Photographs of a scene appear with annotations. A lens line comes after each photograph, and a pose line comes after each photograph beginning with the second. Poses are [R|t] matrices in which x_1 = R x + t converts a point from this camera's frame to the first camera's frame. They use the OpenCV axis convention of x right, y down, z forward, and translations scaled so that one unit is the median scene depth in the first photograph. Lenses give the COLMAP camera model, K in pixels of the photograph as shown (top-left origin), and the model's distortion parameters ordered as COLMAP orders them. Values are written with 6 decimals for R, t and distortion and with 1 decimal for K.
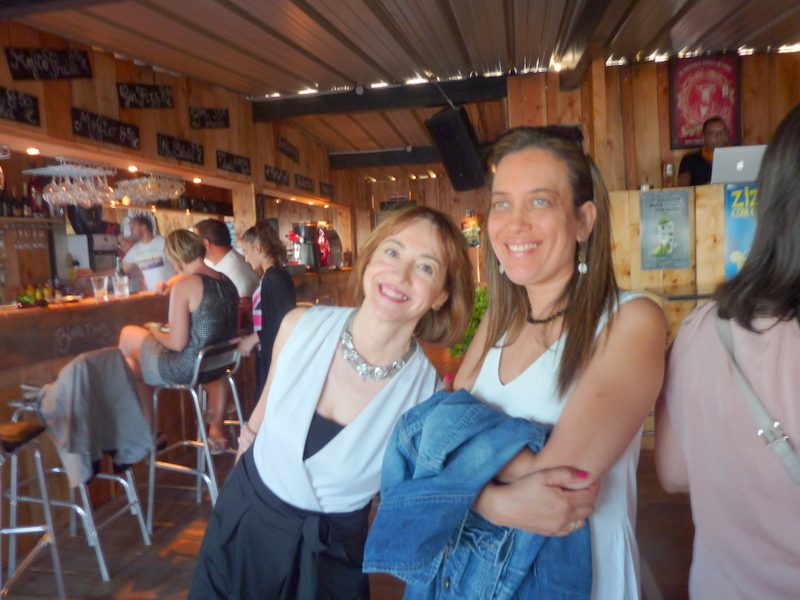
lens RADIAL K [[619.0, 0, 404.3], [0, 619.0, 297.9], [0, 0, 1]] dist [-0.029824, -0.001317]
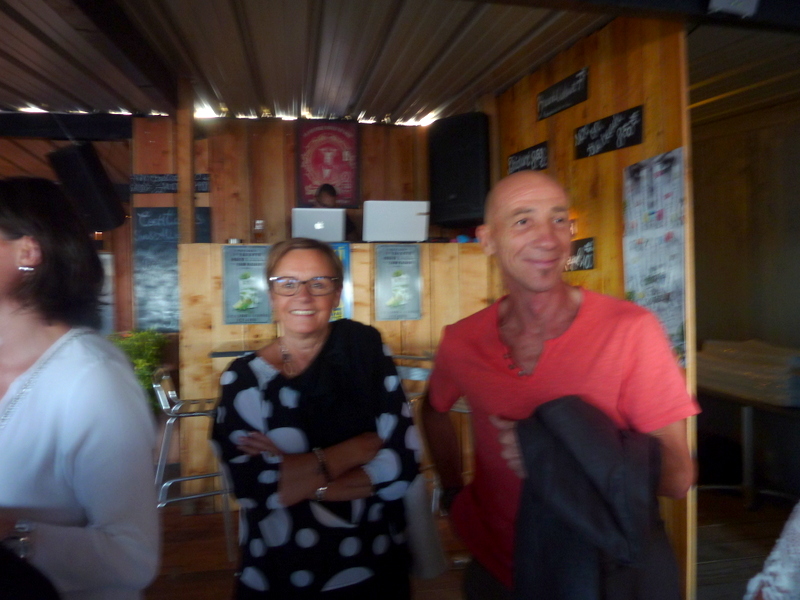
lens RADIAL K [[619.0, 0, 404.3], [0, 619.0, 297.9], [0, 0, 1]] dist [-0.029824, -0.001317]
pose [[0.944676, 0.040984, 0.325433, 0.281889], [-0.018633, 0.997266, -0.071504, -0.018026], [-0.327474, 0.061484, 0.942858, -0.027638]]
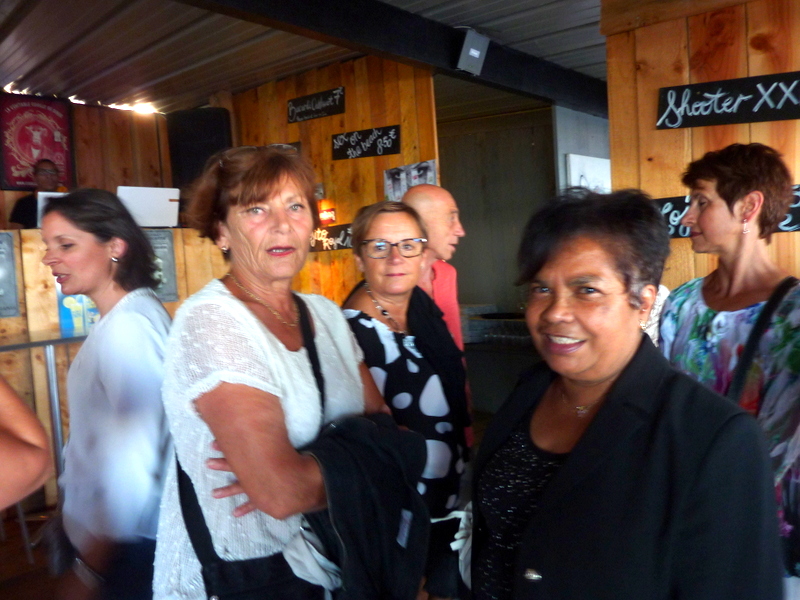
lens RADIAL K [[619.0, 0, 404.3], [0, 619.0, 297.9], [0, 0, 1]] dist [-0.029824, -0.001317]
pose [[0.606642, -0.023181, 0.794637, 0.068947], [0.077116, 0.996577, -0.029800, -0.002152], [-0.791226, 0.079357, 0.606353, -0.032004]]
